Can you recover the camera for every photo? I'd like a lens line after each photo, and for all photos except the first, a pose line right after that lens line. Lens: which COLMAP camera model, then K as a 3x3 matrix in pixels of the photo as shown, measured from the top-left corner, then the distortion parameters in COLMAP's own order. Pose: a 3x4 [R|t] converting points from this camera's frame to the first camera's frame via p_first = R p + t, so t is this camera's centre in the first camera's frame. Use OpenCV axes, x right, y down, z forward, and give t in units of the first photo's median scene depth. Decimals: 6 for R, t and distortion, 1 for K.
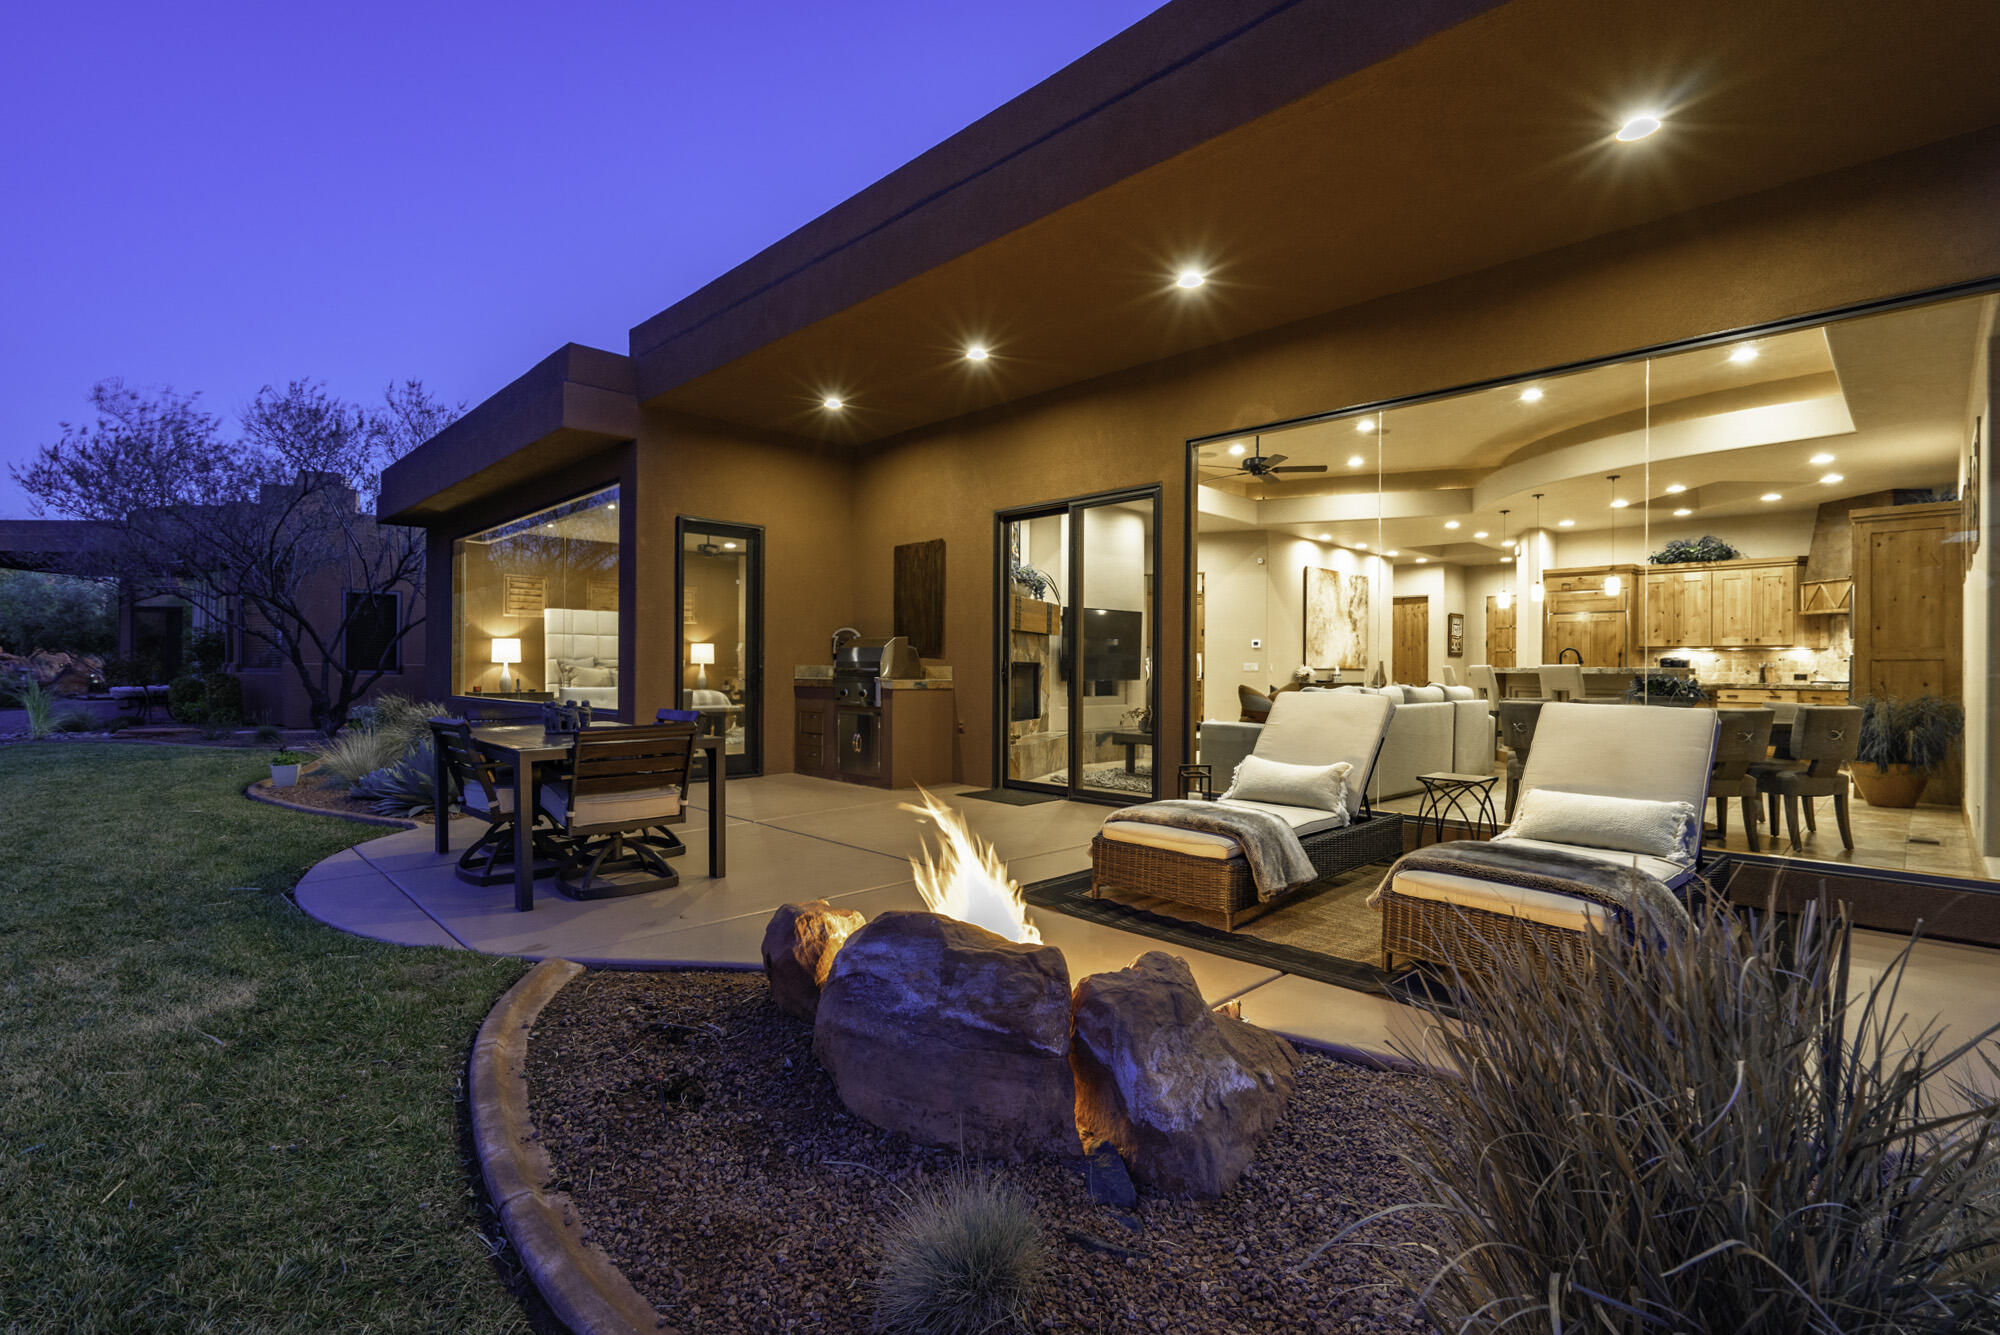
lens RADIAL K [[914.8, 0, 991.3], [0, 914.8, 669.5], [0, 0, 1]] dist [-0.001455, -0.000431]
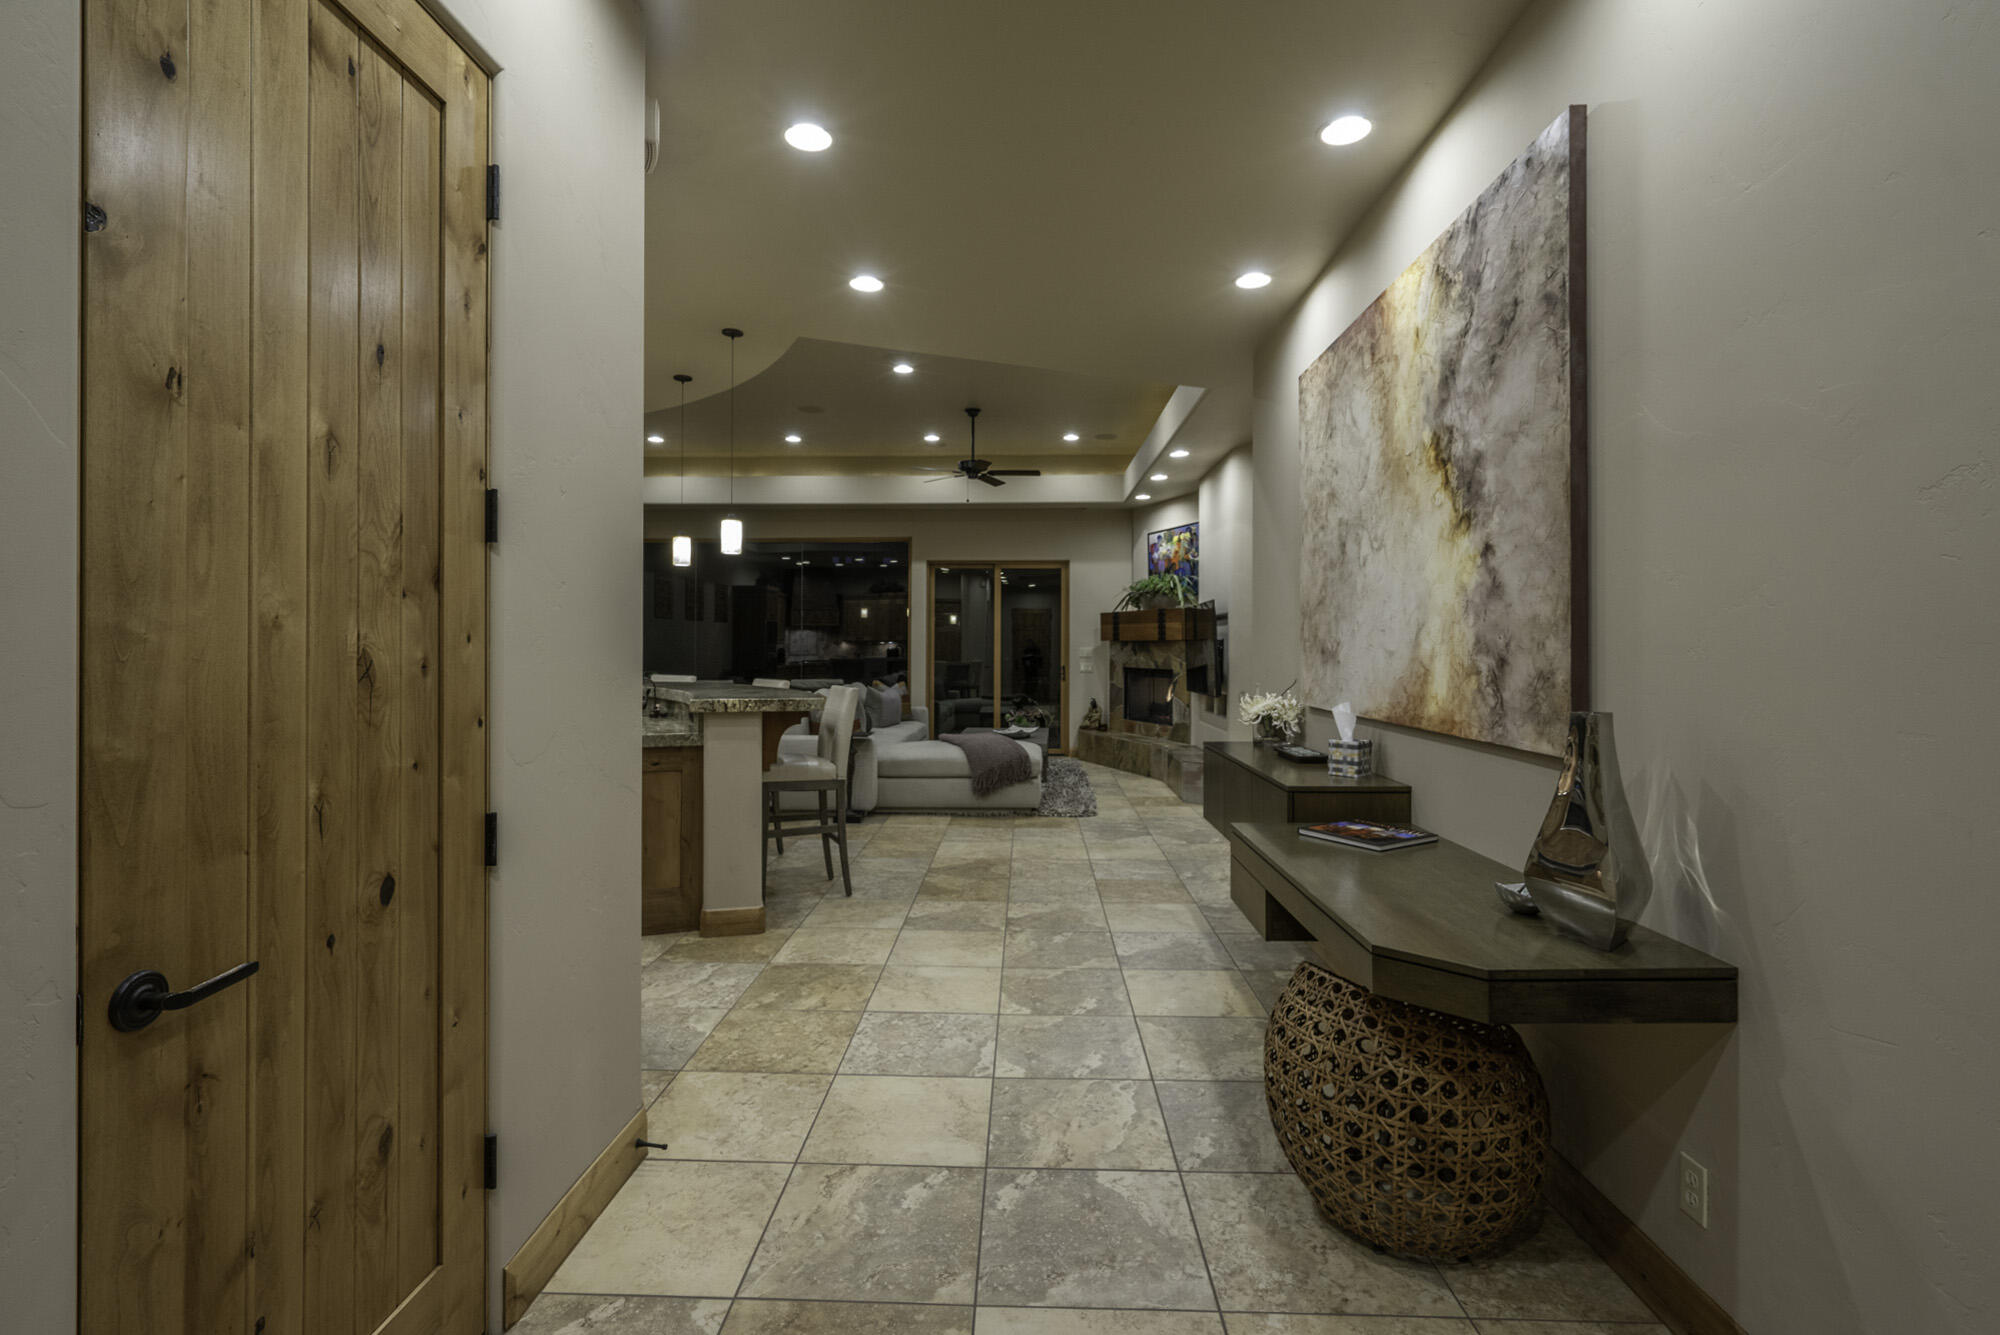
lens RADIAL K [[914.2, 0, 989.1], [0, 914.2, 646.8], [0, 0, 1]] dist [-0.002337, 0.000646]
pose [[-0.727315, -0.010716, -0.686220, 0.769901], [-0.010361, 0.999936, -0.004634, -0.022409], [0.686225, 0.003740, -0.727380, 1.399100]]
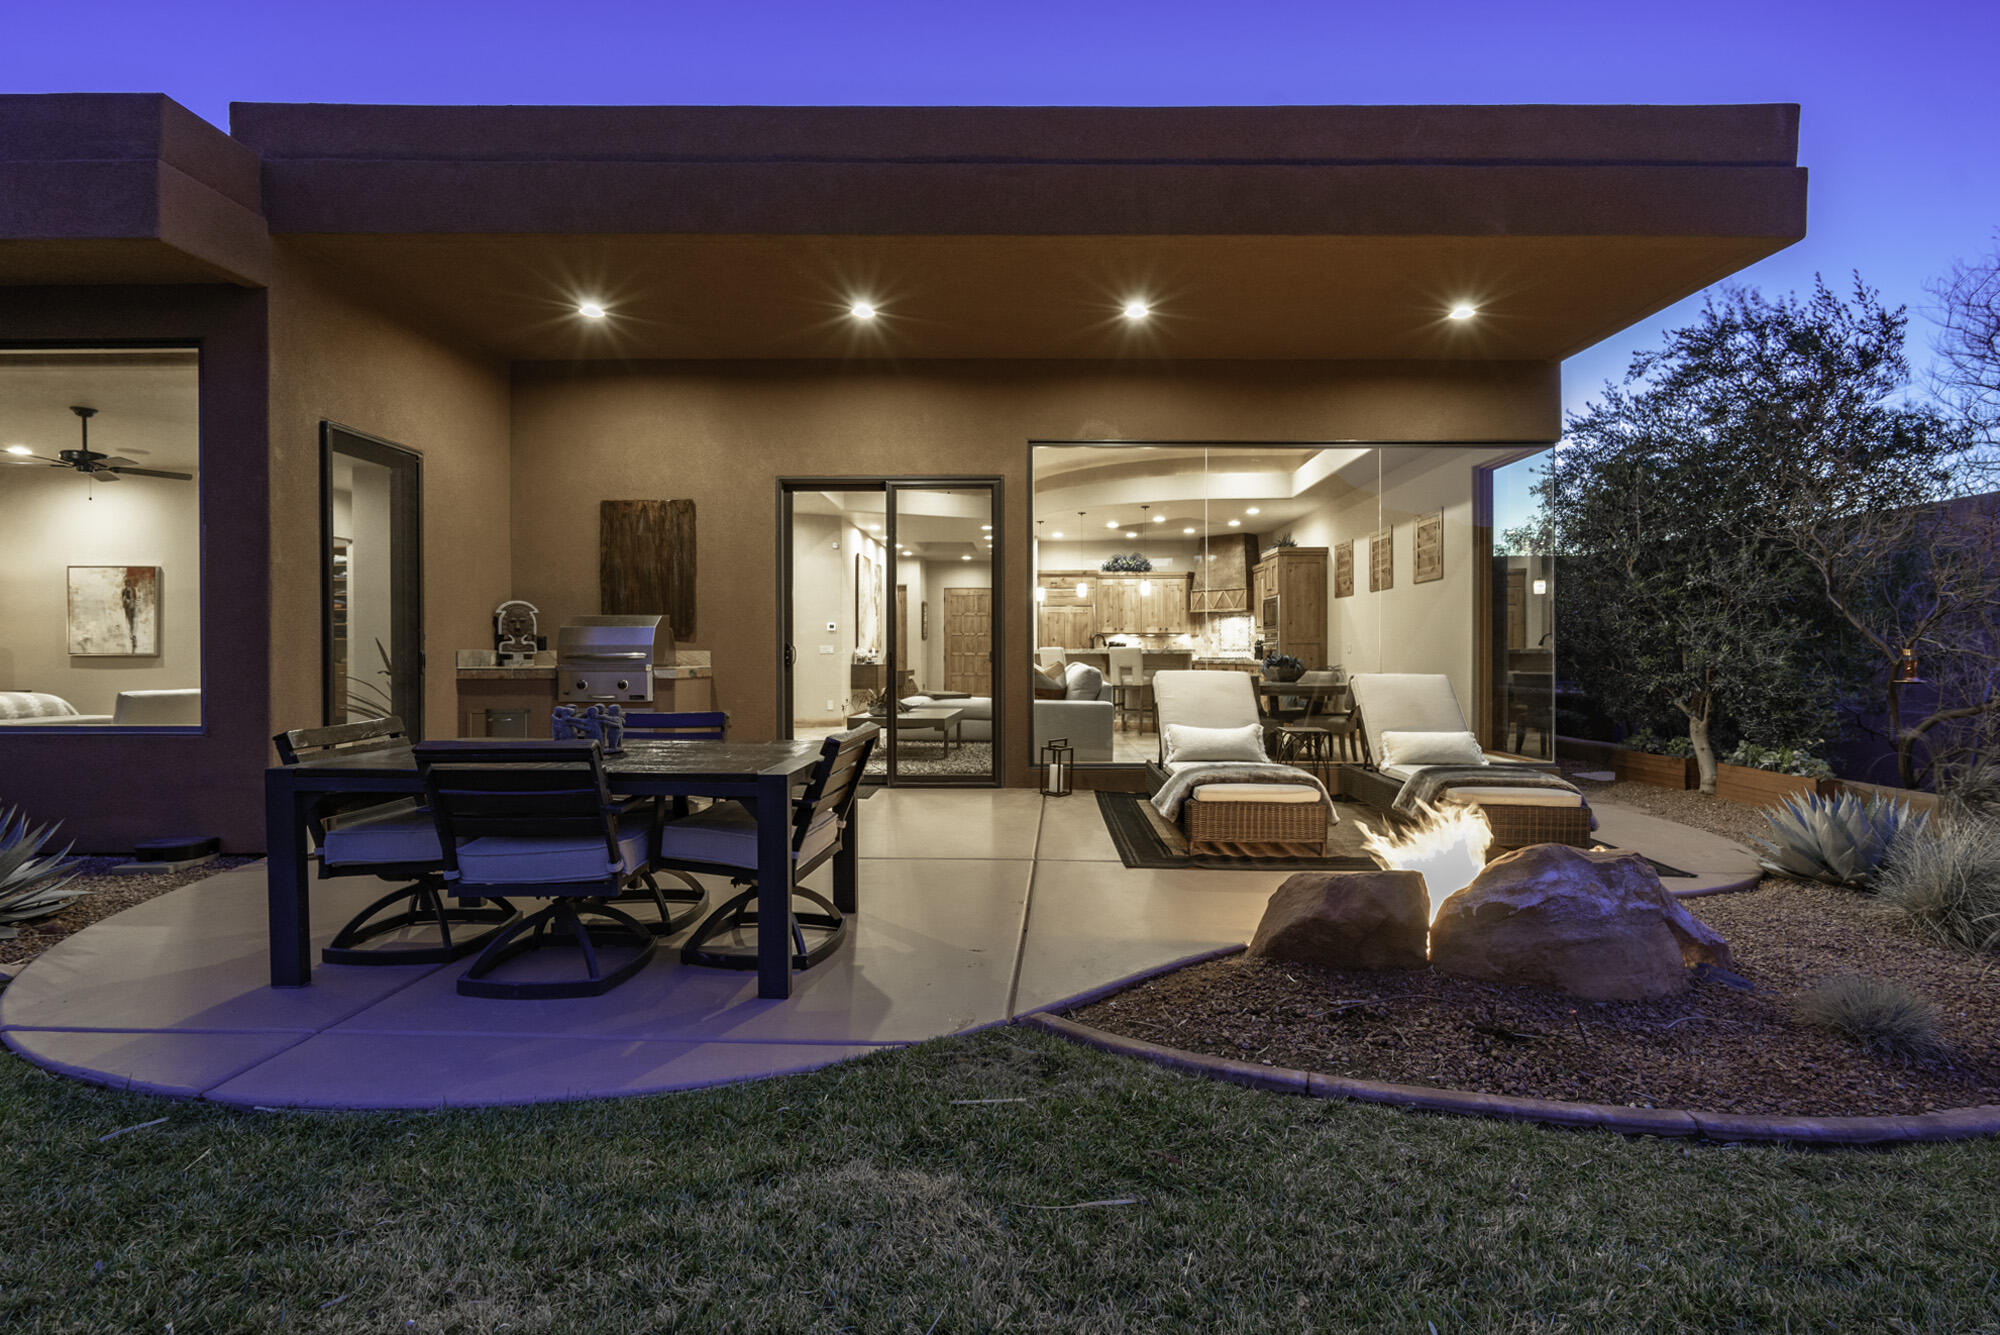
lens RADIAL K [[924.4, 0, 1034.0], [0, 924.4, 659.2], [0, 0, 1]] dist [-0.000284, 0.000489]
pose [[0.704530, -0.011769, 0.709577, -0.324702], [0.005361, 0.999922, 0.011262, -0.002722], [-0.709654, -0.004130, 0.704538, 0.129929]]
